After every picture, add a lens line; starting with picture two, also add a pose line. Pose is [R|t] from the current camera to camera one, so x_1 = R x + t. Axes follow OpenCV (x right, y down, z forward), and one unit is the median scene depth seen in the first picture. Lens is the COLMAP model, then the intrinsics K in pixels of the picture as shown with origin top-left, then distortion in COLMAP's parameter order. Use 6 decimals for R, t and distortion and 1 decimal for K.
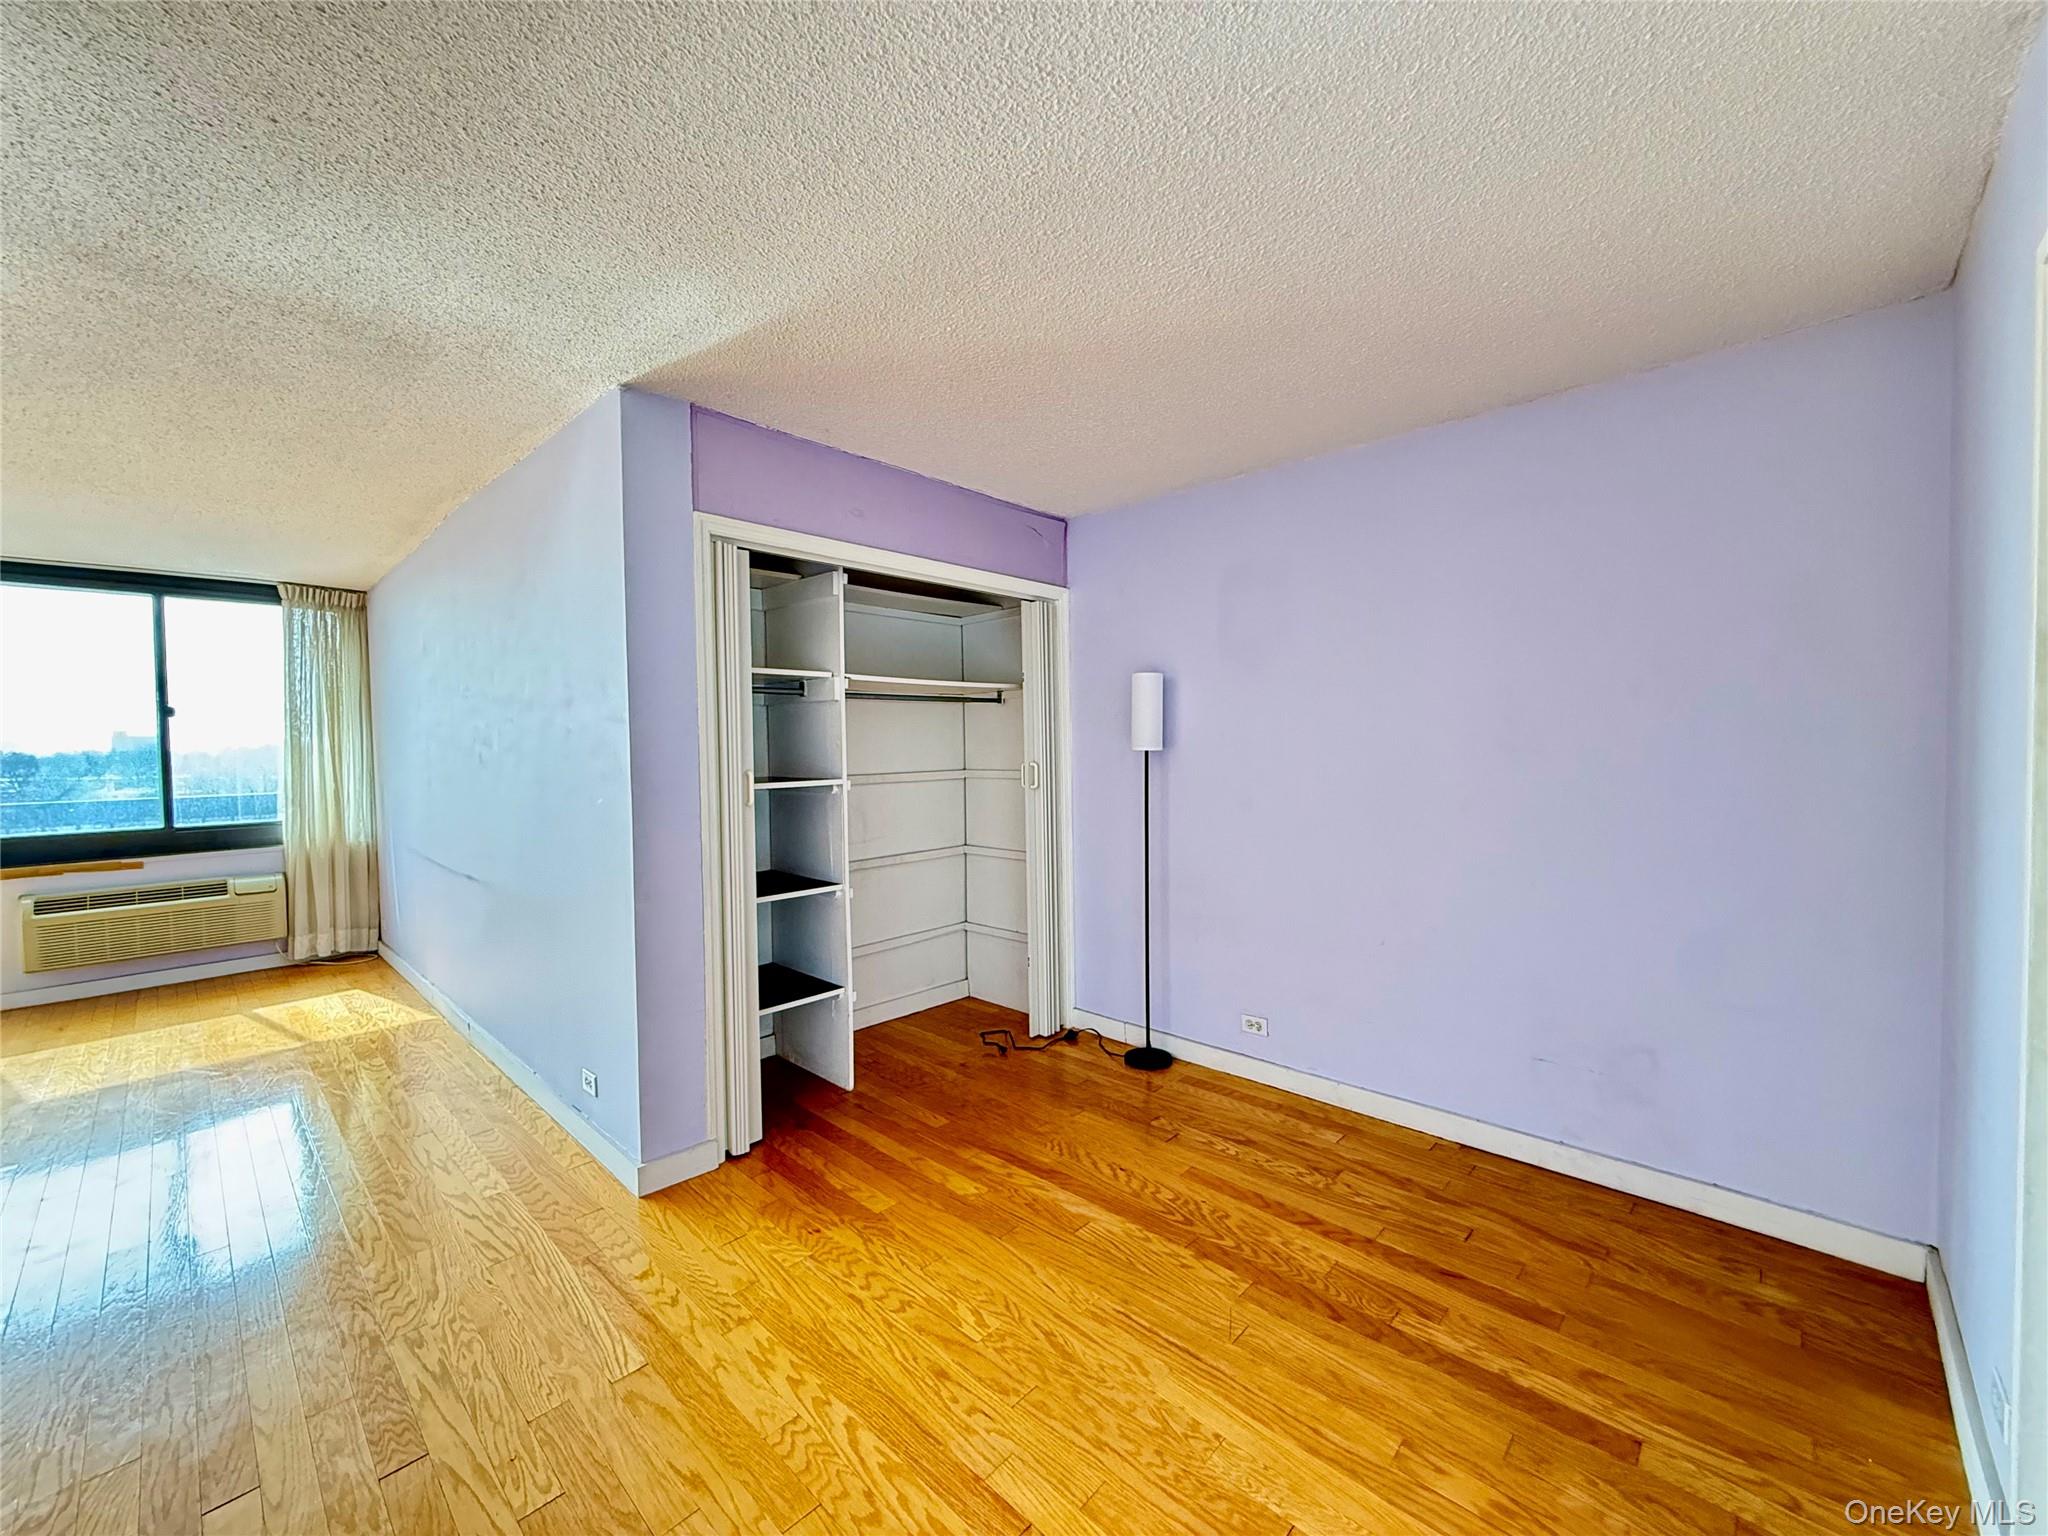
lens RADIAL K [[819.4, 0, 1016.3], [0, 819.4, 766.7], [0, 0, 1]] dist [-0.000780, 0.000319]
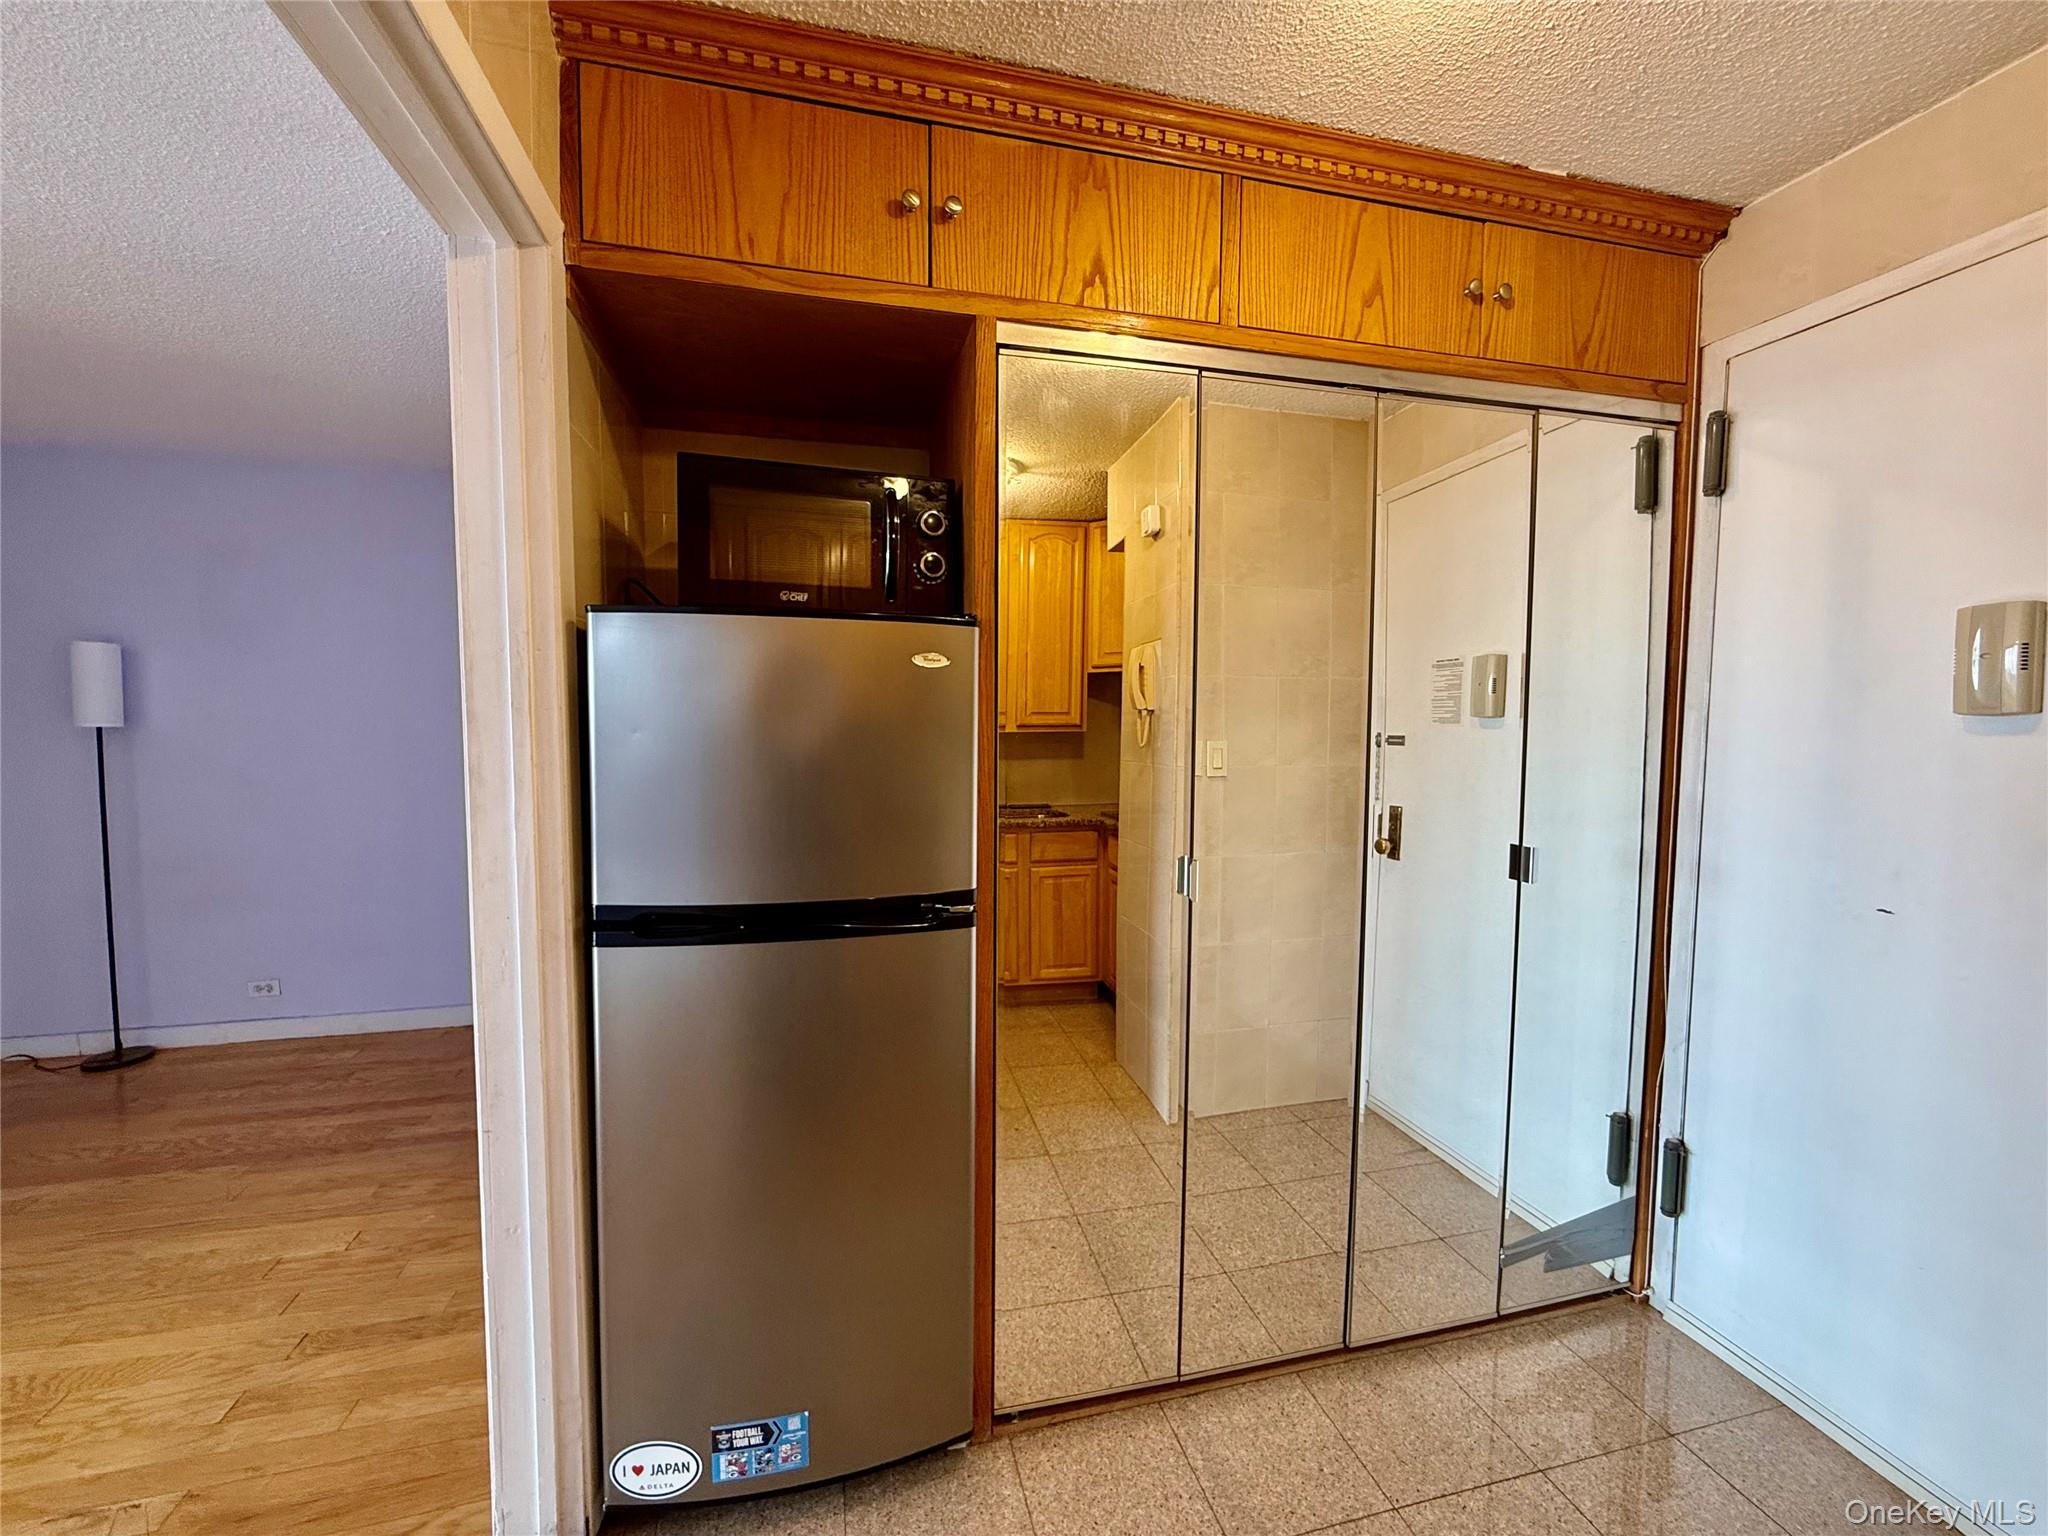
lens RADIAL K [[819.4, 0, 1016.3], [0, 819.4, 766.7], [0, 0, 1]] dist [-0.000780, 0.000319]
pose [[0.537118, -0.036548, 0.842715, -0.080360], [0.012657, 0.999298, 0.035272, 0.007601], [-0.843412, -0.008279, 0.537203, -0.456387]]
